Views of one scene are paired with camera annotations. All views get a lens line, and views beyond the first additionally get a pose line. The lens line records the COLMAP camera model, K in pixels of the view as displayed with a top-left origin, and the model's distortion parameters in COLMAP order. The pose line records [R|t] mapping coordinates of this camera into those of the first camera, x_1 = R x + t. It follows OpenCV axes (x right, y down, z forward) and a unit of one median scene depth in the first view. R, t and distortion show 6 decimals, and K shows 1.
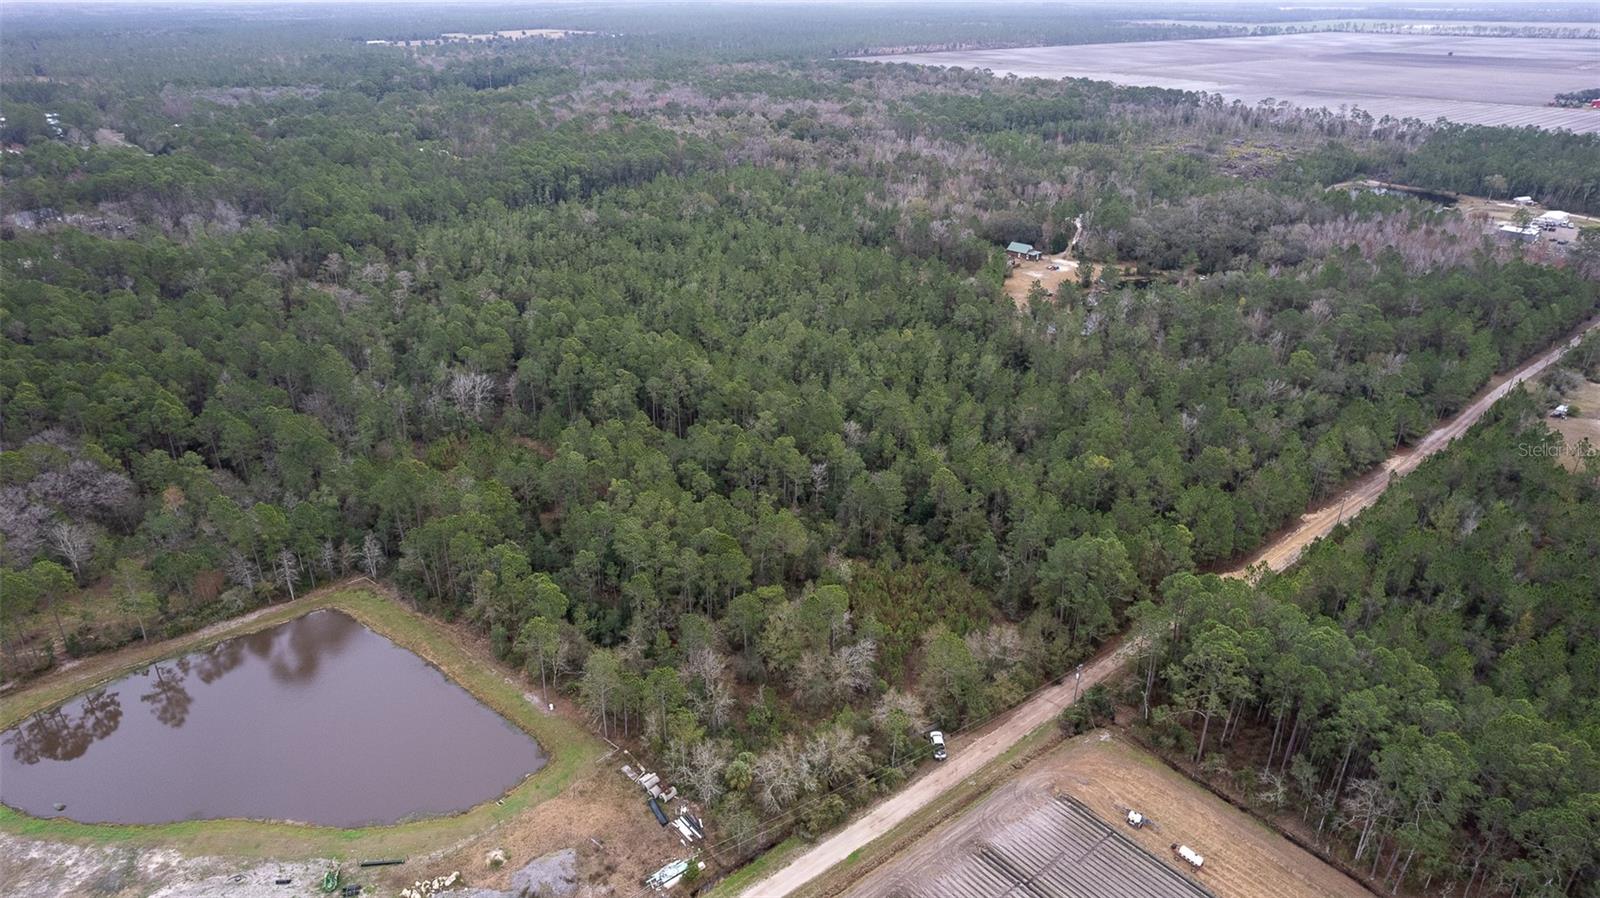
lens RADIAL K [[1034.8, 0, 805.8], [0, 1034.8, 450.0], [0, 0, 1]] dist [-0.087639, 0.083631]
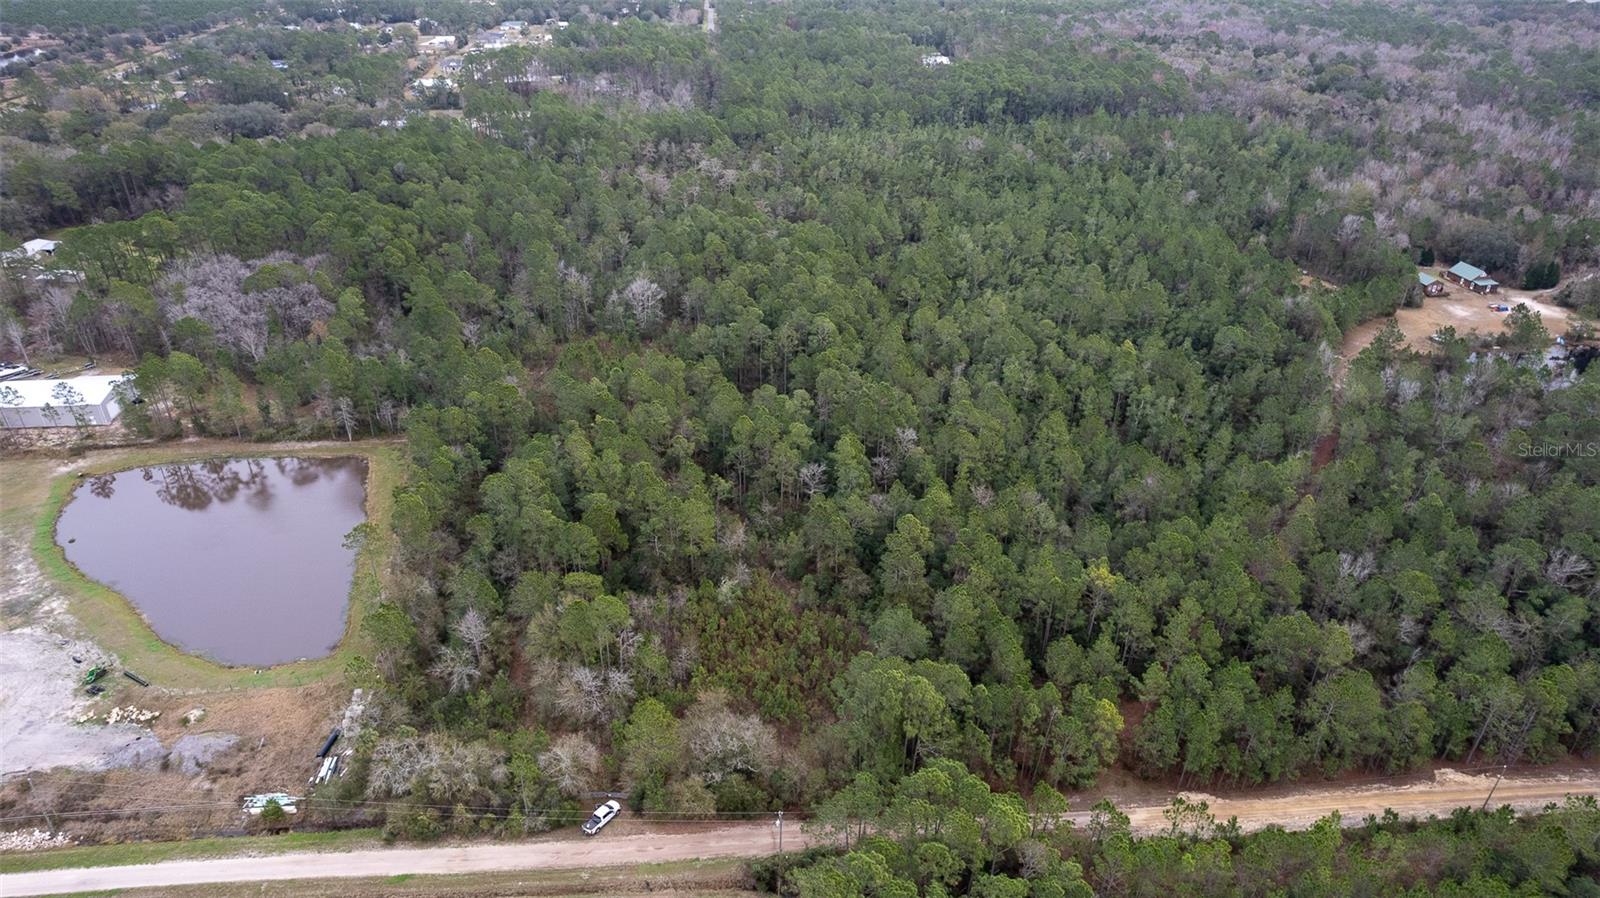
lens RADIAL K [[1034.8, 0, 805.8], [0, 1034.8, 450.0], [0, 0, 1]] dist [-0.087639, 0.083631]
pose [[0.813736, 0.288953, -0.504321, 0.514325], [-0.248735, 0.957326, 0.147162, -0.144759], [0.525323, 0.005691, 0.850884, 0.310685]]
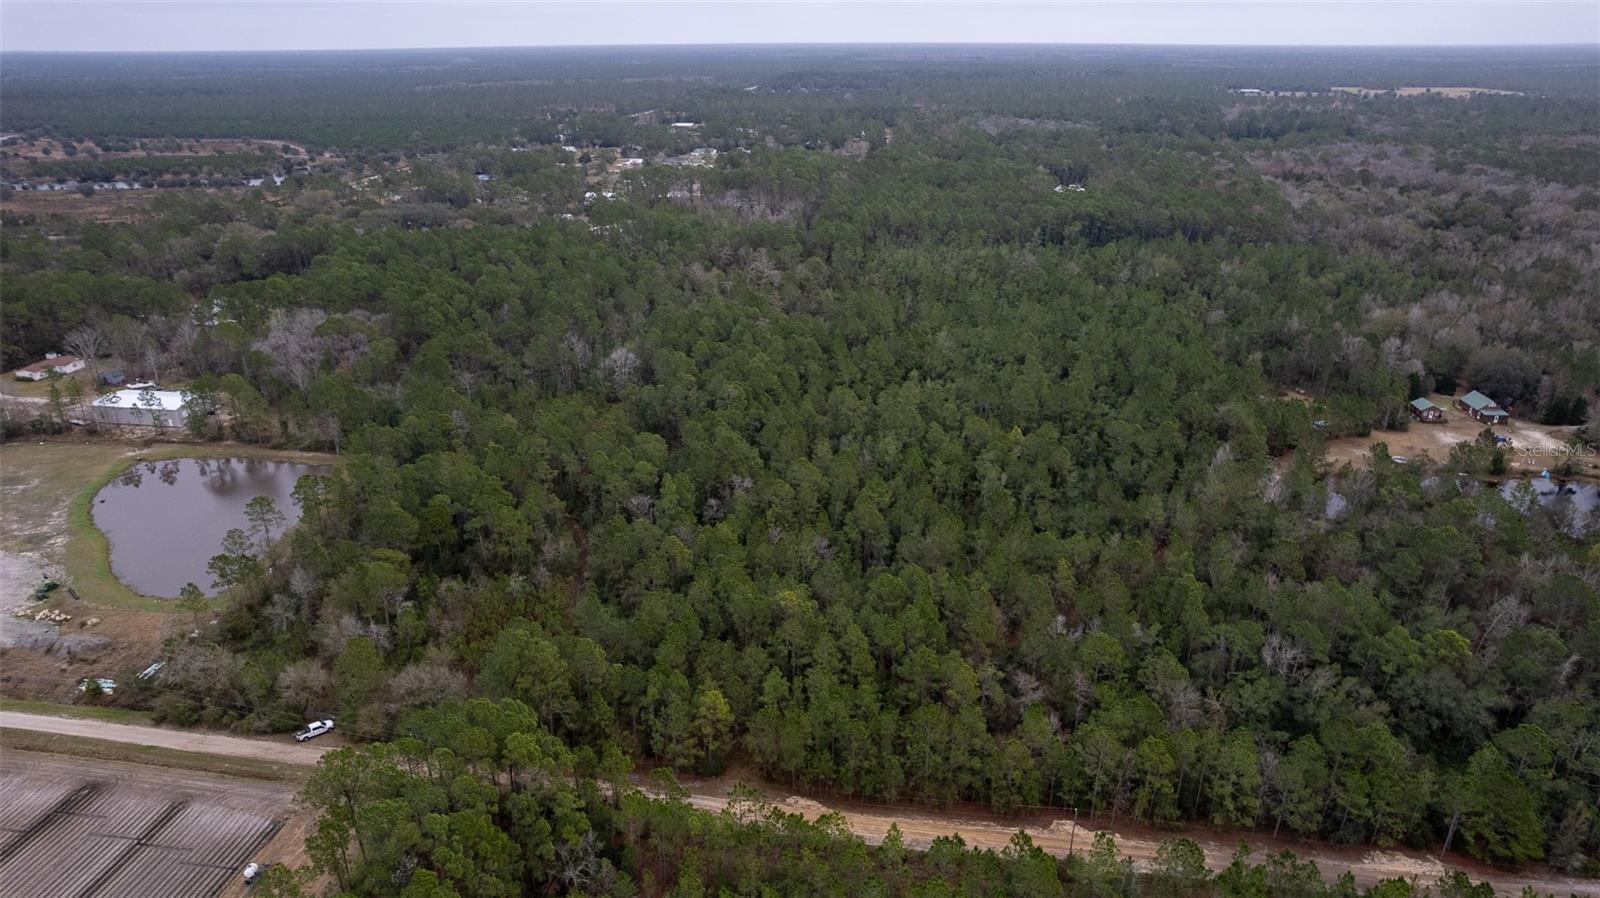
lens RADIAL K [[1034.8, 0, 805.8], [0, 1034.8, 450.0], [0, 0, 1]] dist [-0.087639, 0.083631]
pose [[0.648507, 0.285141, -0.705785, 0.926827], [-0.315783, 0.944419, 0.091394, -0.194589], [0.692618, 0.163605, 0.702505, 0.490528]]
